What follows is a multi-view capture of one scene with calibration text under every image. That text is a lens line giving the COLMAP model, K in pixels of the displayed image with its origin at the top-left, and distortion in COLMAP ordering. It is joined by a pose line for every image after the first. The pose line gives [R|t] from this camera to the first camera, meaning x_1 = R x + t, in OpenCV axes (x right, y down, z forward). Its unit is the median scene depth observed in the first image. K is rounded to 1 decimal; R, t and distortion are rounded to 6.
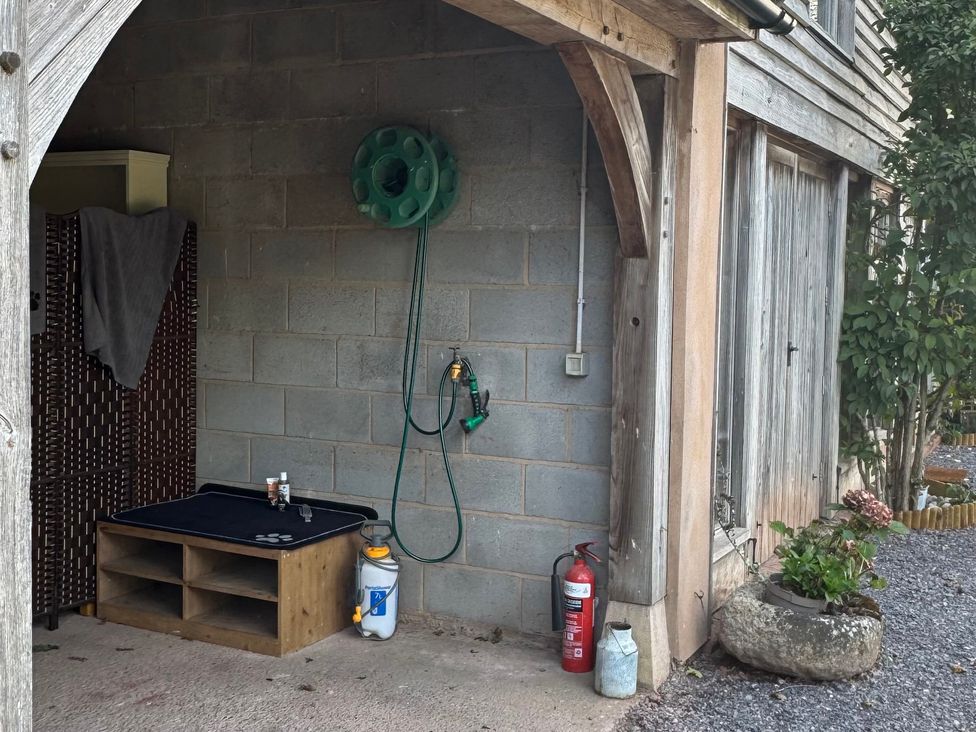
lens RADIAL K [[1157.6, 0, 487.3], [0, 1157.6, 343.7], [0, 0, 1]] dist [-0.022779, -0.018142]
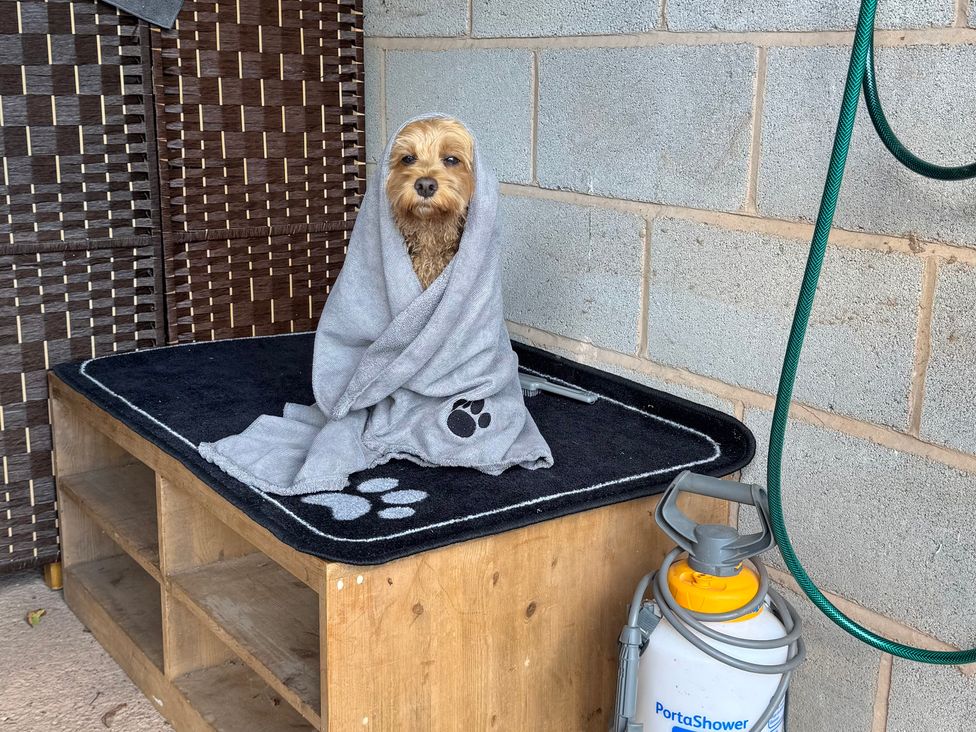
lens RADIAL K [[1208.3, 0, 488.0], [0, 1208.3, 366.0], [0, 0, 1]] dist [0.165932, -0.279148]
pose [[0.894705, 0.105832, -0.433938, -0.018461], [-0.025842, 0.982161, 0.186256, 0.067003], [0.445909, -0.155430, 0.881480, 0.673566]]
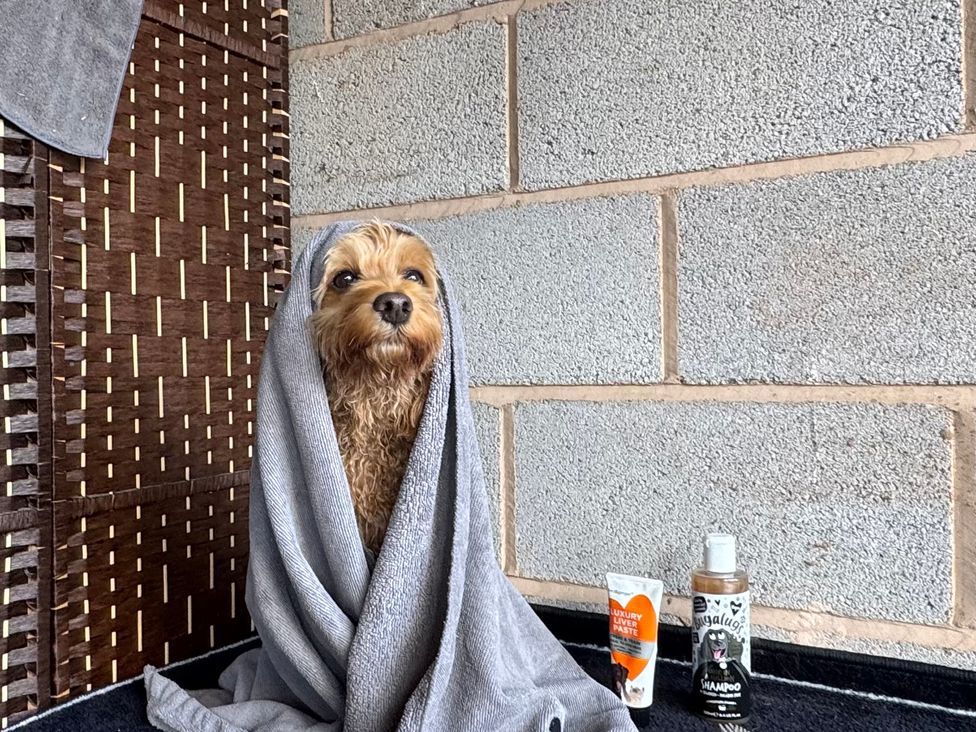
lens RADIAL K [[951.7, 0, 344.7], [0, 951.7, 367.6], [0, 0, 1]] dist [-0.003063, -0.005566]
pose [[0.994385, -0.029987, -0.101487, -0.230351], [0.024972, 0.998420, -0.050338, 0.087563], [0.102836, 0.047521, 0.993563, 0.819530]]
